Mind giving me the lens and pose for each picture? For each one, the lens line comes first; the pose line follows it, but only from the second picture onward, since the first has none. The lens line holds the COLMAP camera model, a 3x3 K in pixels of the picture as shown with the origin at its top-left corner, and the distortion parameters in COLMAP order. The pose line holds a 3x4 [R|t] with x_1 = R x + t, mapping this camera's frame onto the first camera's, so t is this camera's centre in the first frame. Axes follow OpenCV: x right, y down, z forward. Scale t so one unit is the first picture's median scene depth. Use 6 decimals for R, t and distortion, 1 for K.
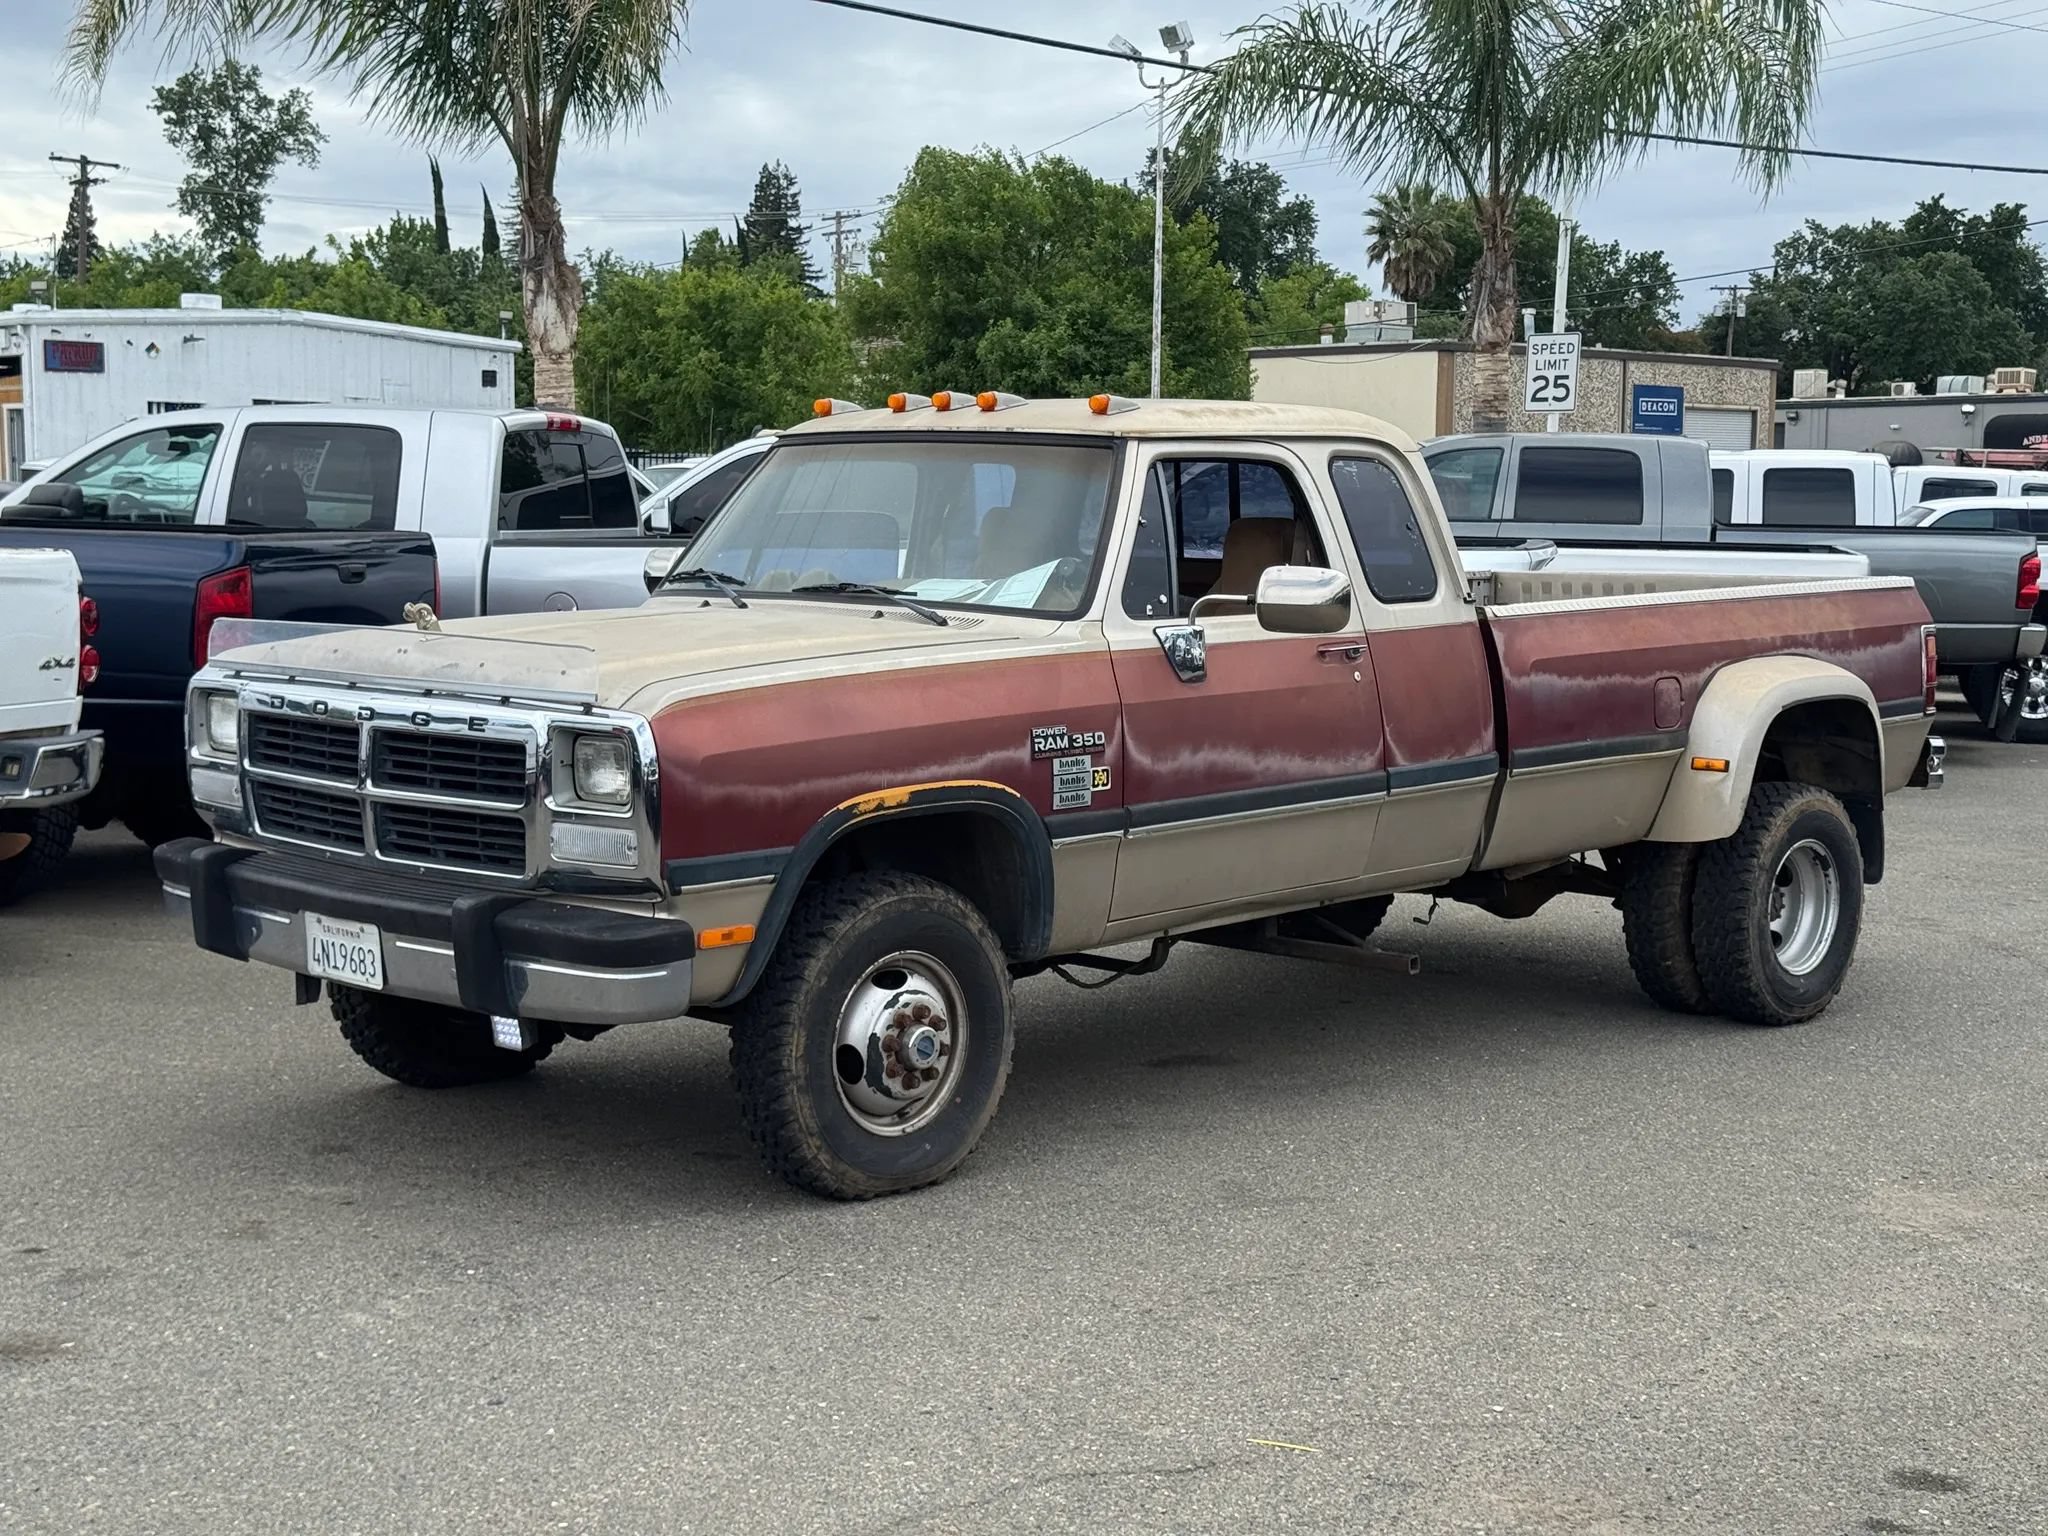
lens RADIAL K [[2854.9, 0, 1024.0], [0, 2854.9, 768.0], [0, 0, 1]] dist [0.140189, -0.022455]
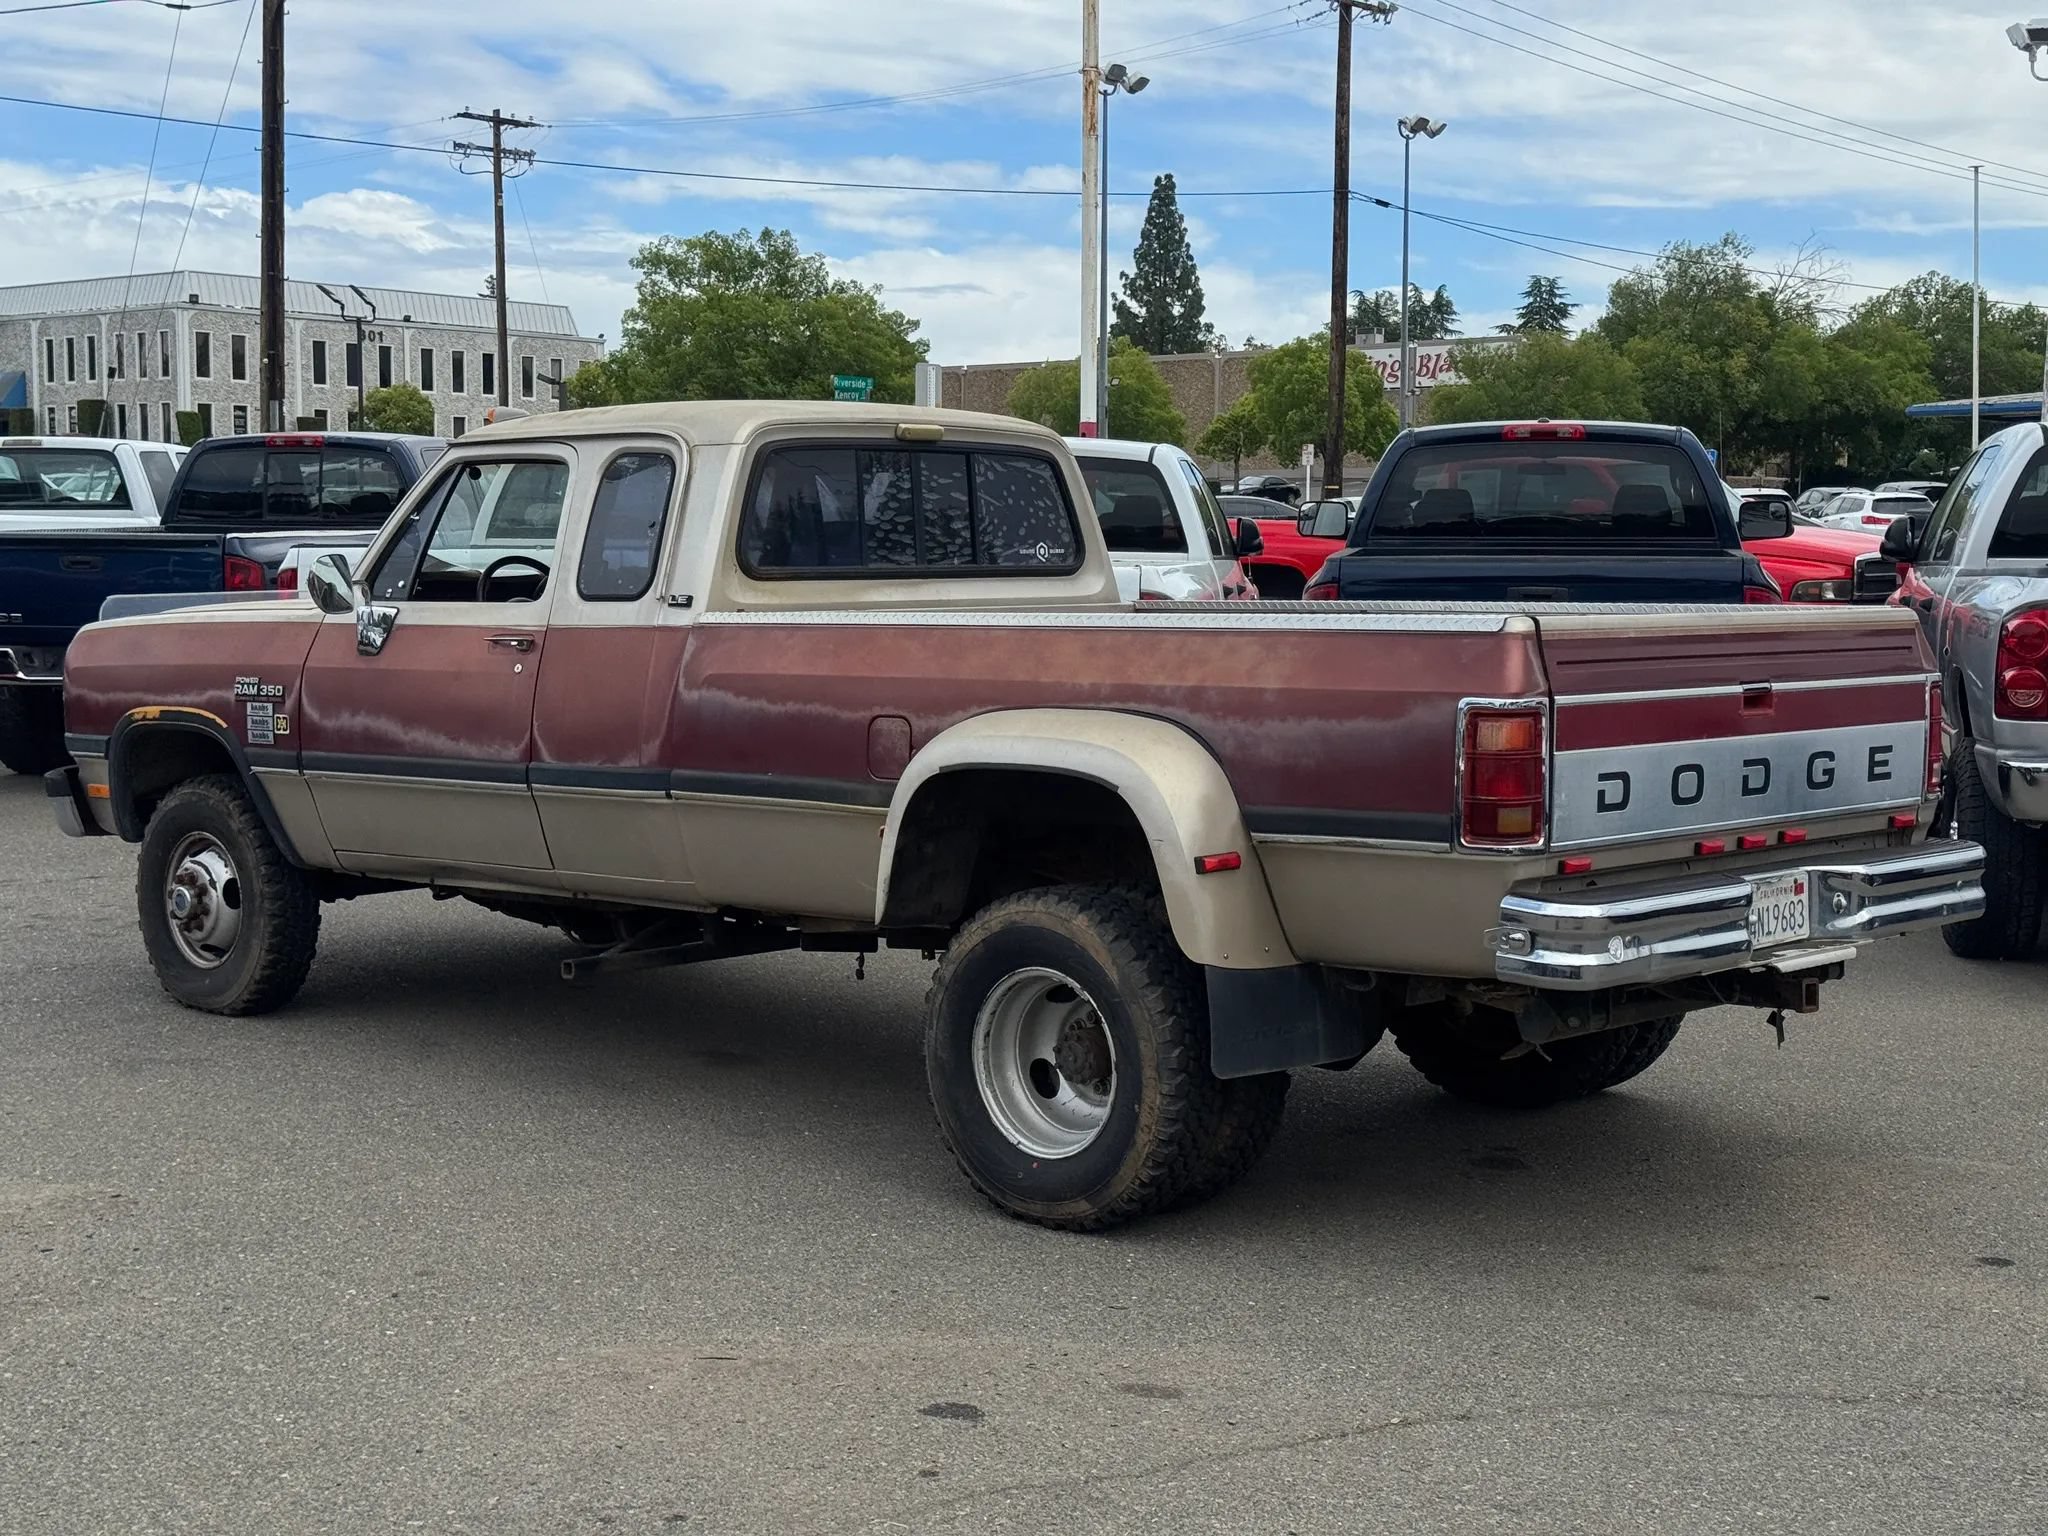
lens RADIAL K [[2854.9, 0, 1024.0], [0, 2854.9, 768.0], [0, 0, 1]] dist [0.140189, -0.022455]
pose [[0.037220, 0.072341, -0.996685, 1.181812], [-0.099653, 0.992673, 0.068328, -0.087181], [0.994326, 0.096780, 0.044156, 1.171319]]
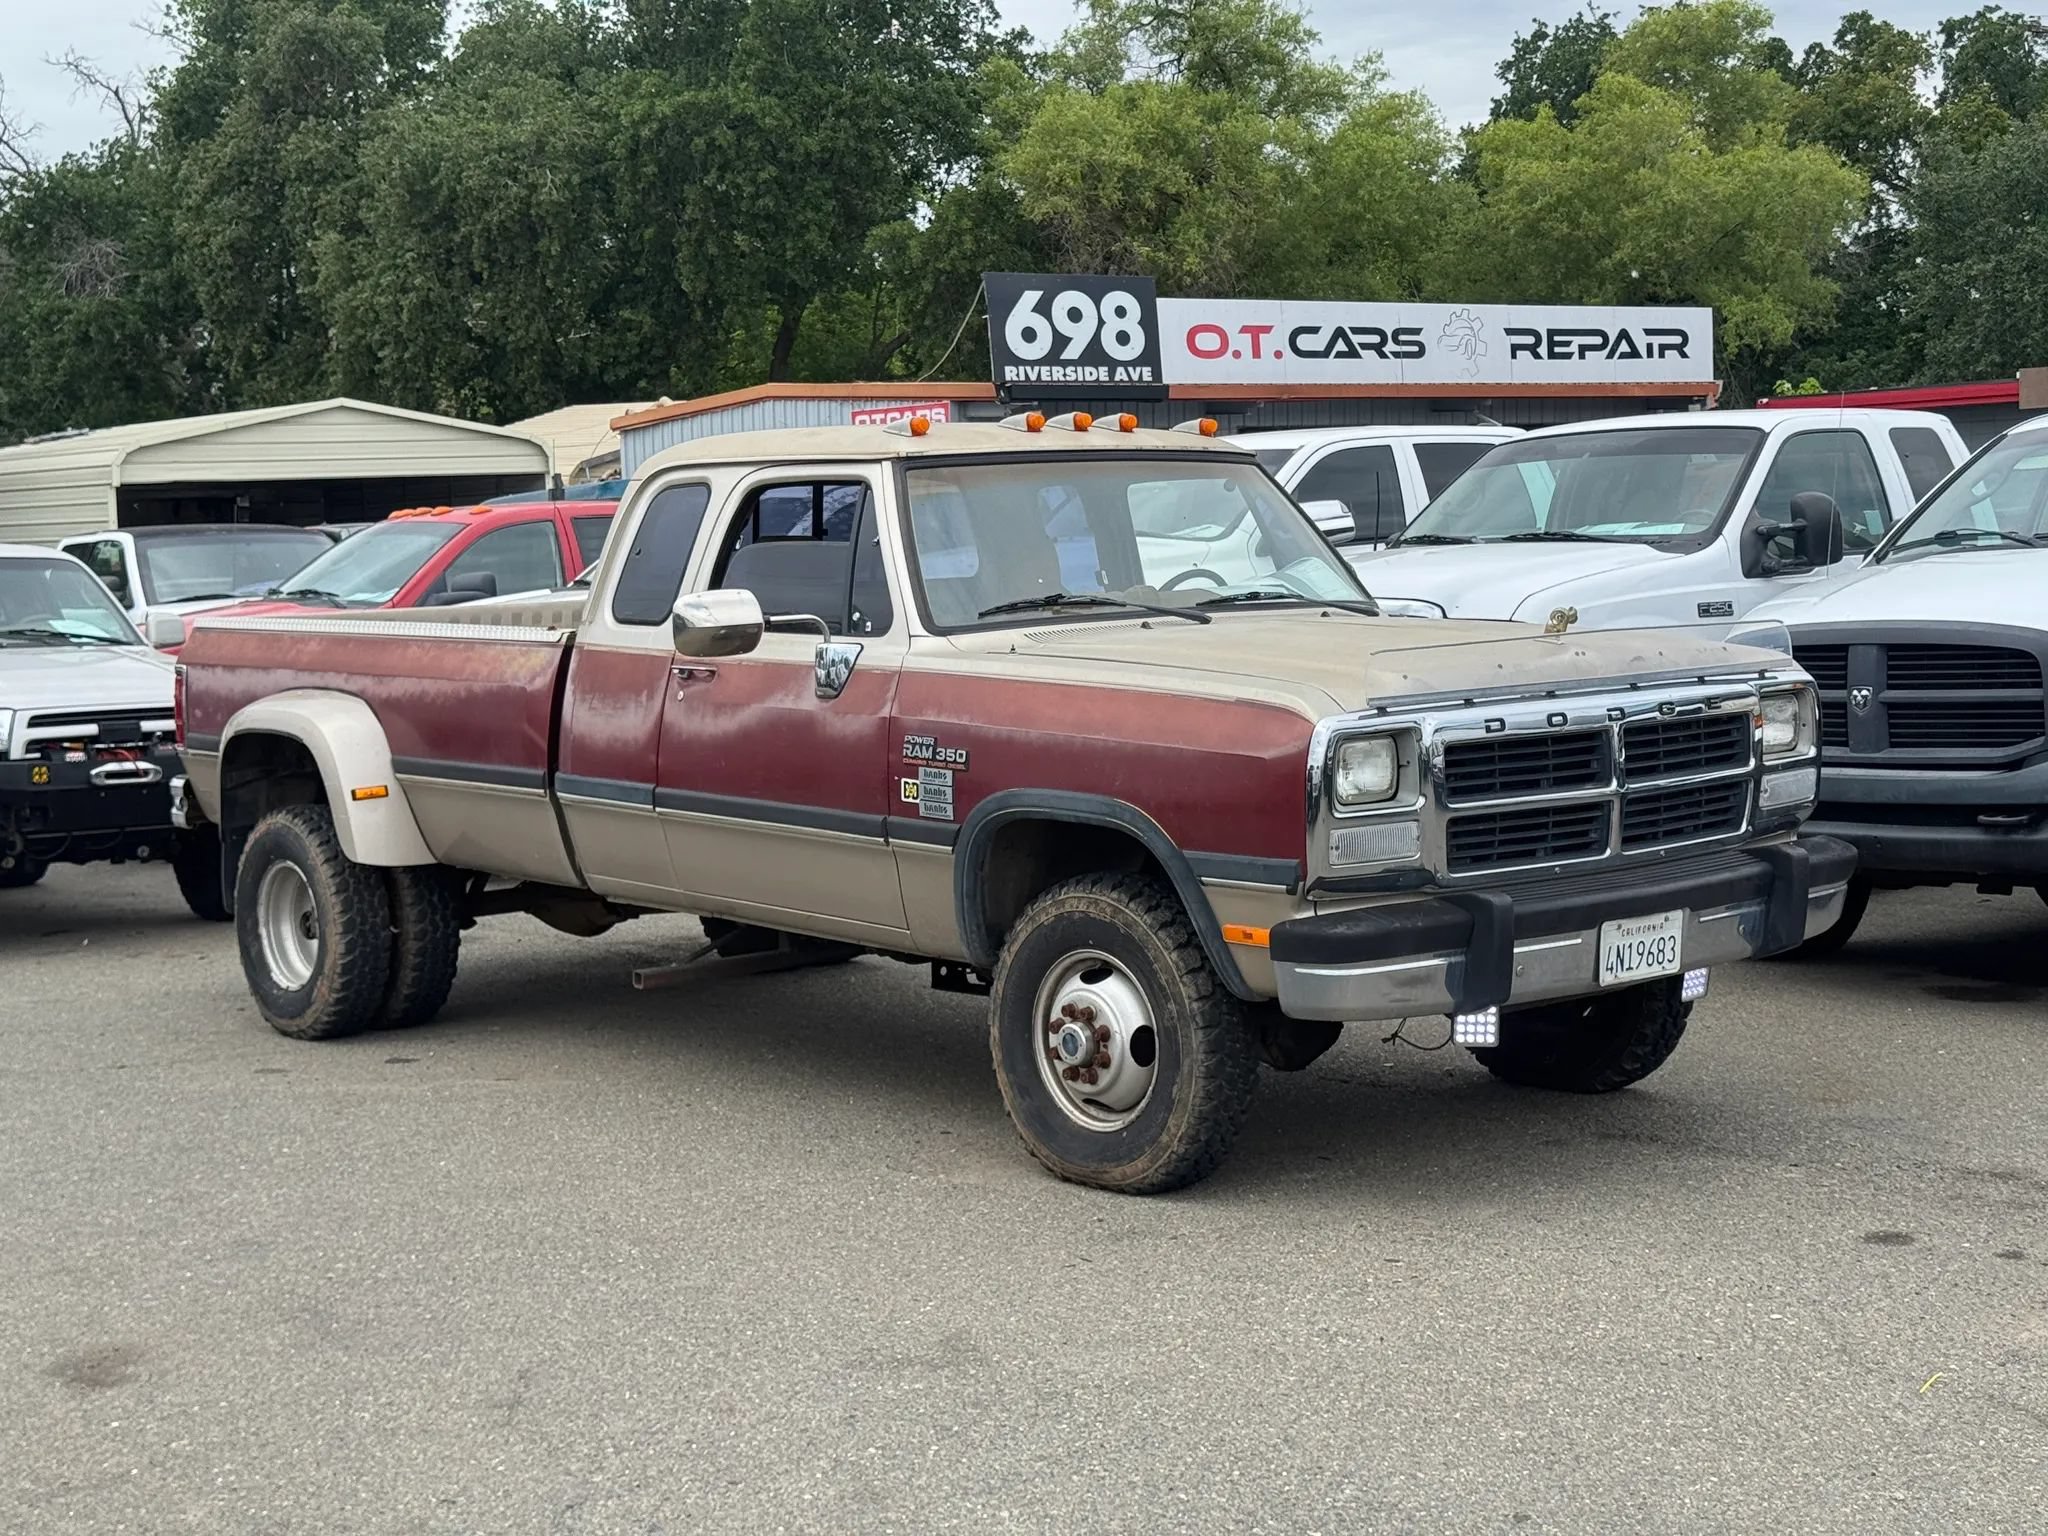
lens RADIAL K [[2854.9, 0, 1024.0], [0, 2854.9, 768.0], [0, 0, 1]] dist [0.140189, -0.022455]
pose [[0.082170, -0.096404, 0.991945, -1.109588], [0.127800, 0.988113, 0.085445, -0.100448], [-0.988390, 0.119749, 0.093513, 0.986356]]
